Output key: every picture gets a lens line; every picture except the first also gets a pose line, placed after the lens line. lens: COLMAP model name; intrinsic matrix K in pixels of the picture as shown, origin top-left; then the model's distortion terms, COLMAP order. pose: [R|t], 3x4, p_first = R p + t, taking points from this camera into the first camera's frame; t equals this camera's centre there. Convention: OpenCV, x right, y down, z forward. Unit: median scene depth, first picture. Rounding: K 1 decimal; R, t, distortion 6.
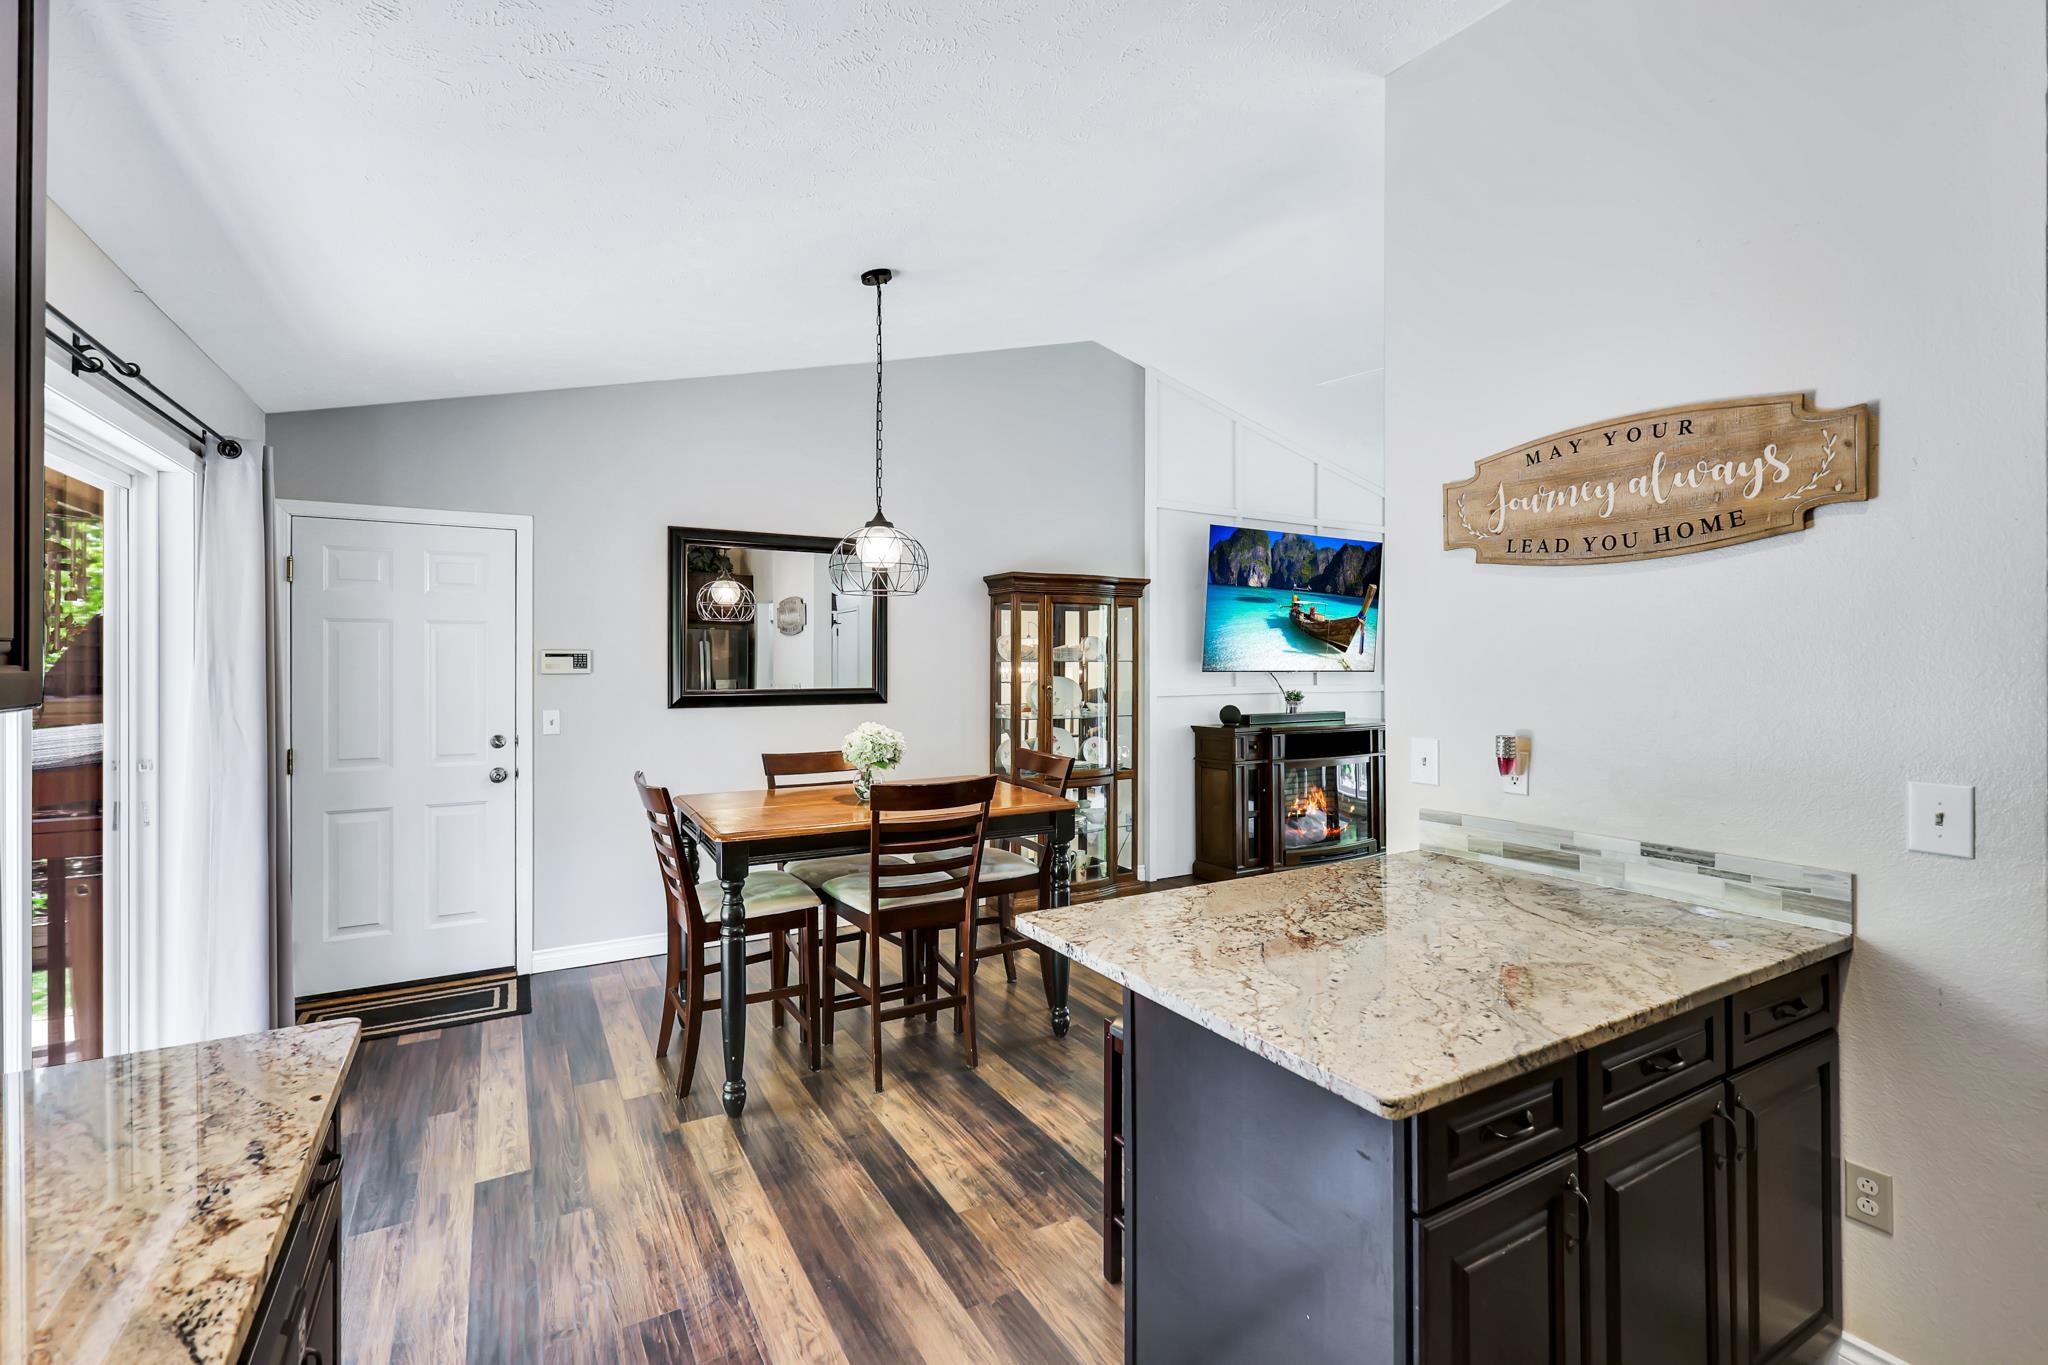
lens RADIAL K [[892.6, 0, 1008.5], [0, 892.6, 659.7], [0, 0, 1]] dist [0.000542, -0.001176]
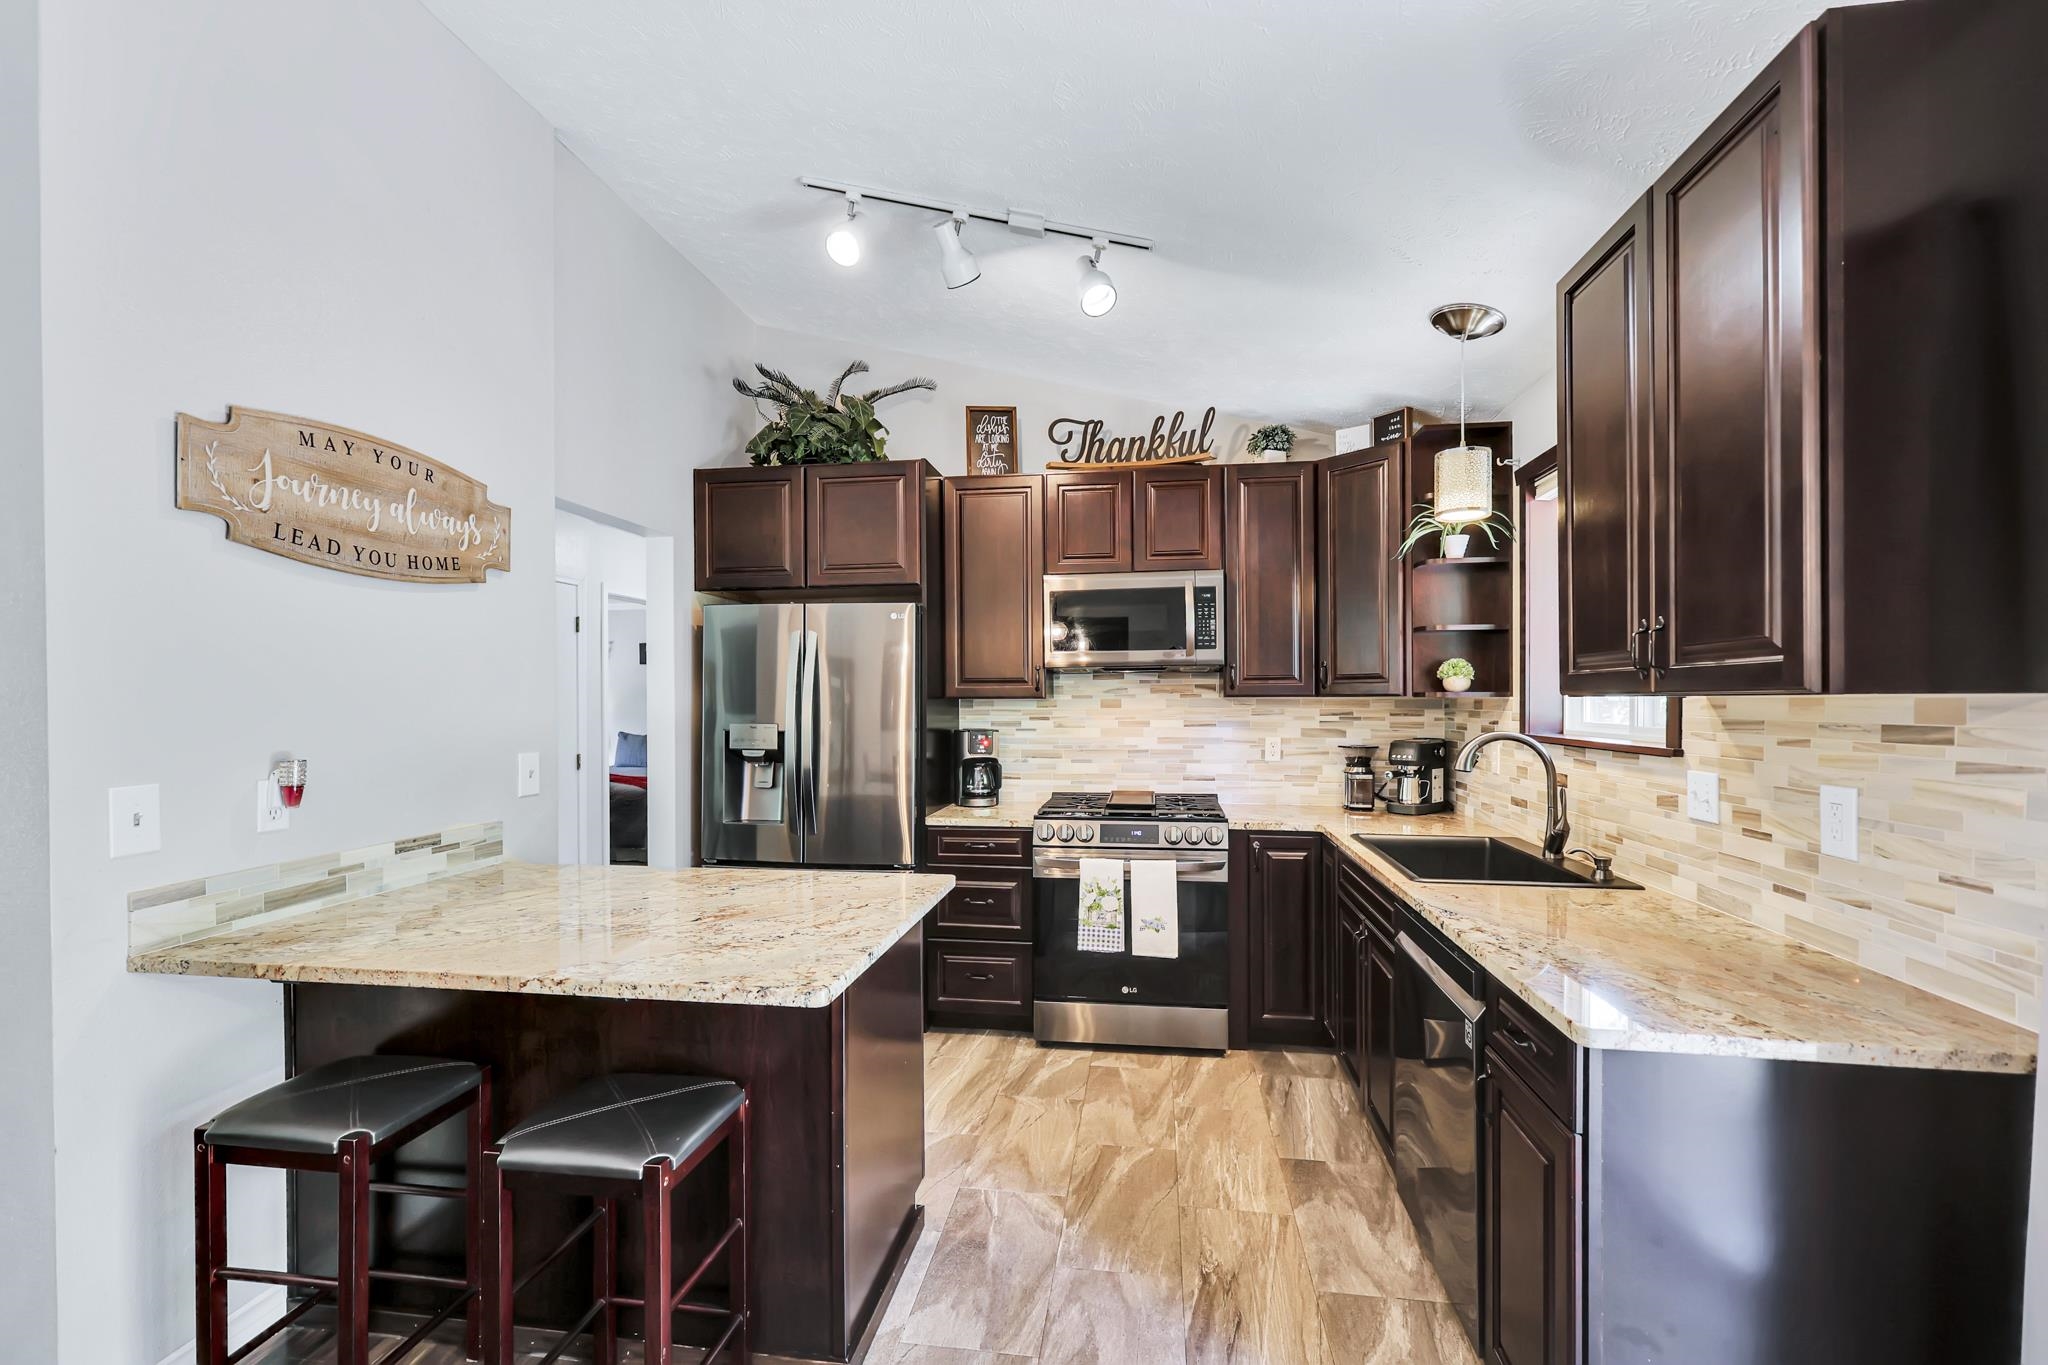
lens RADIAL K [[892.6, 0, 1023.5], [0, 892.6, 706.5], [0, 0, 1]] dist [0.000542, -0.001176]
pose [[-0.785681, -0.002209, 0.618628, -0.567166], [0.002326, 0.999976, 0.006524, 0.036194], [-0.618628, 0.006564, -0.785657, 1.409484]]
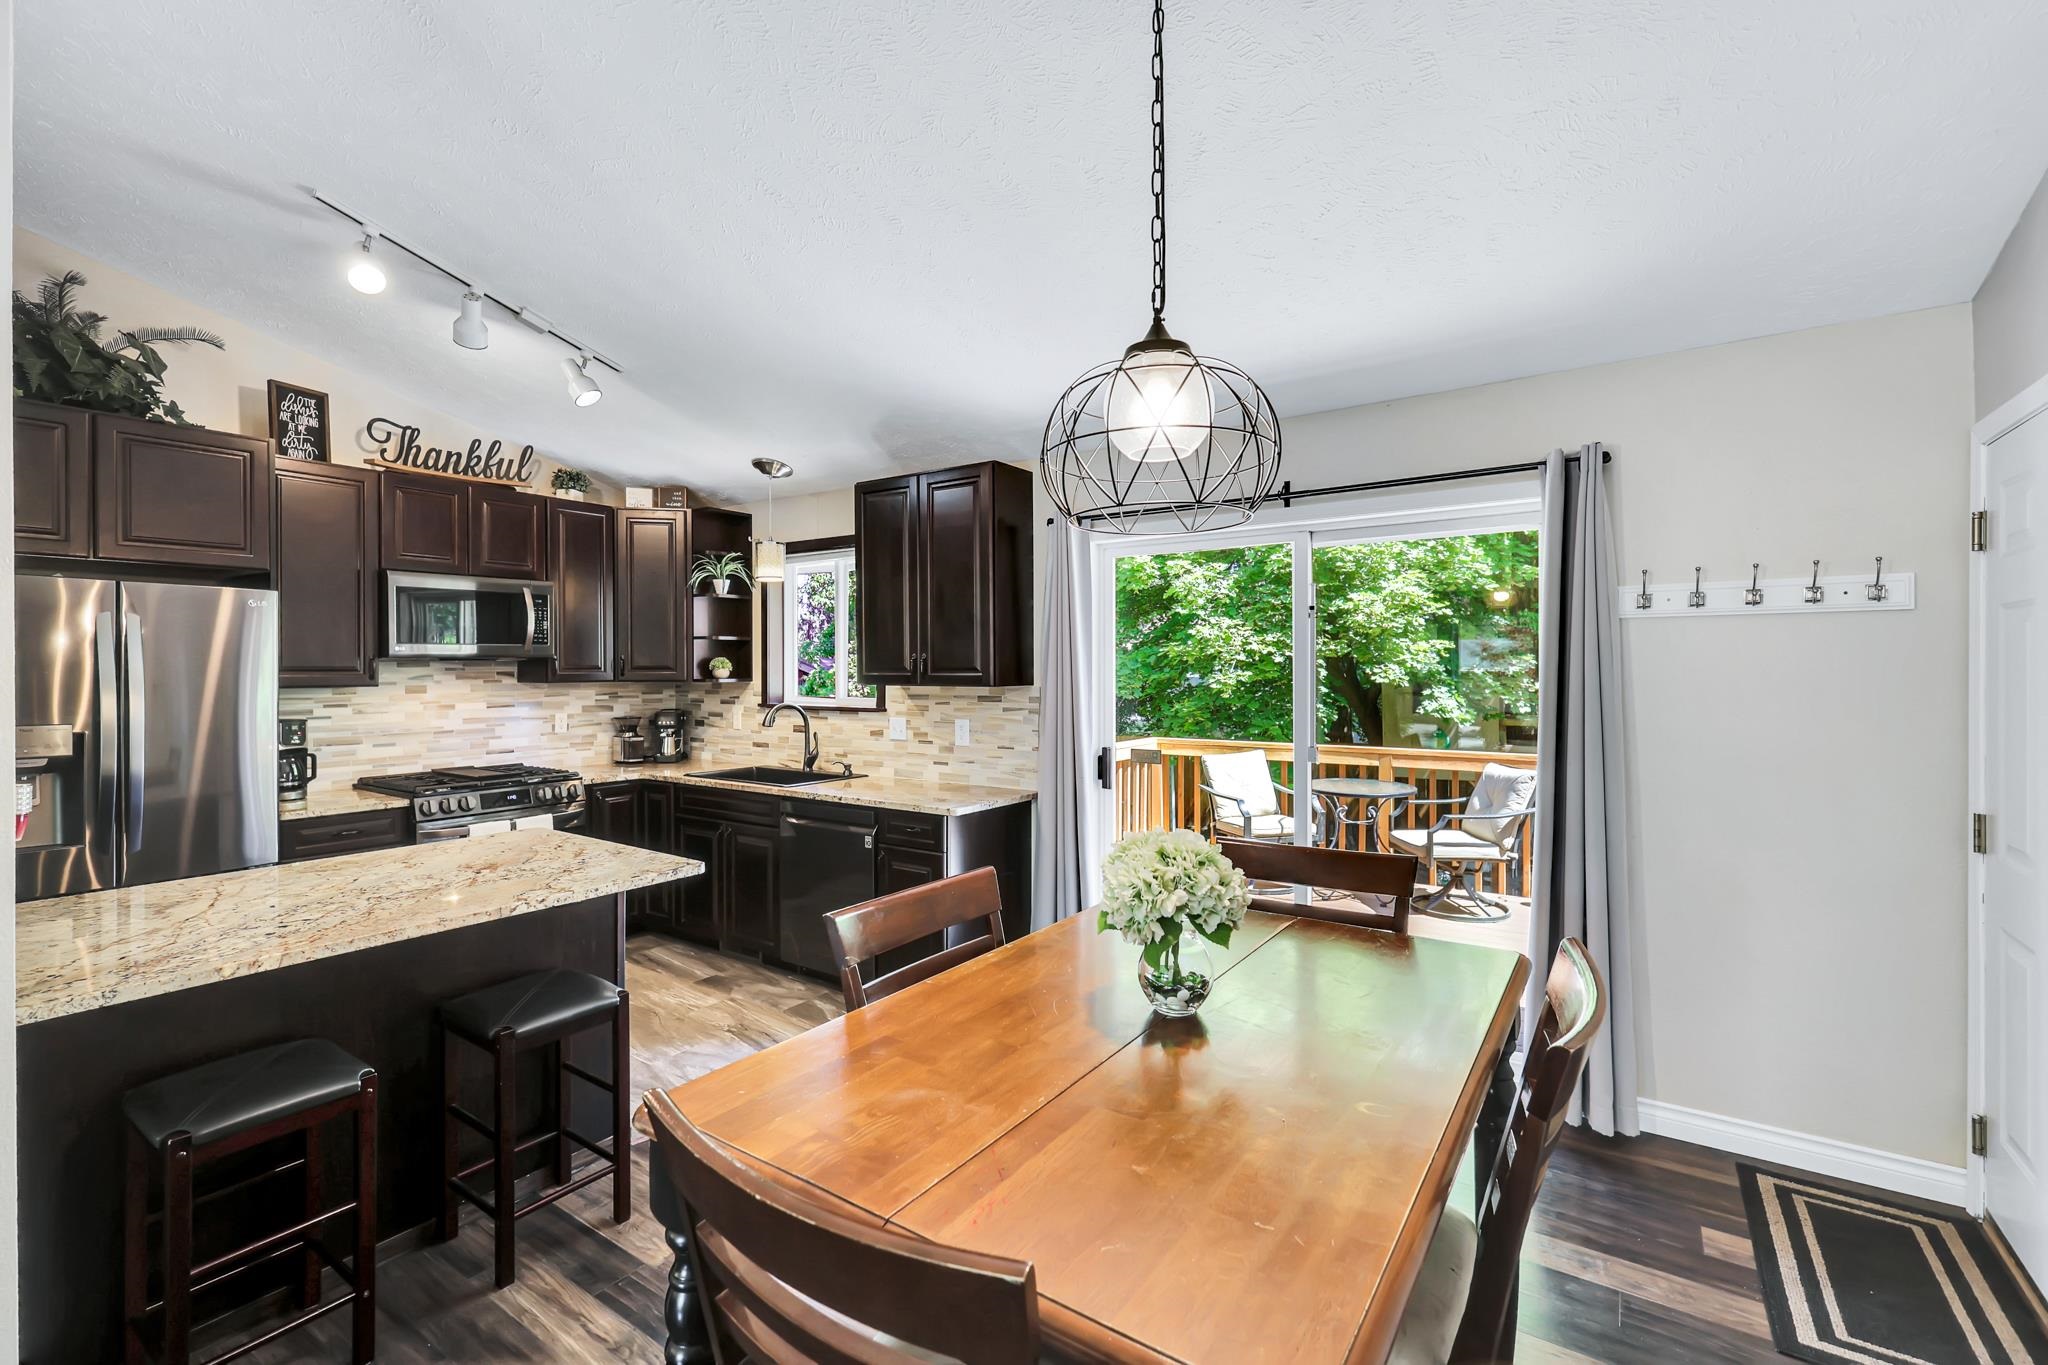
lens RADIAL K [[892.6, 0, 1022.8], [0, 892.6, 671.5], [0, 0, 1]] dist [0.000542, -0.001176]
pose [[-0.896155, 0.004247, -0.443720, 0.165181], [0.001821, 0.999981, 0.005893, -0.010799], [0.443737, 0.004473, -0.896146, 2.296226]]
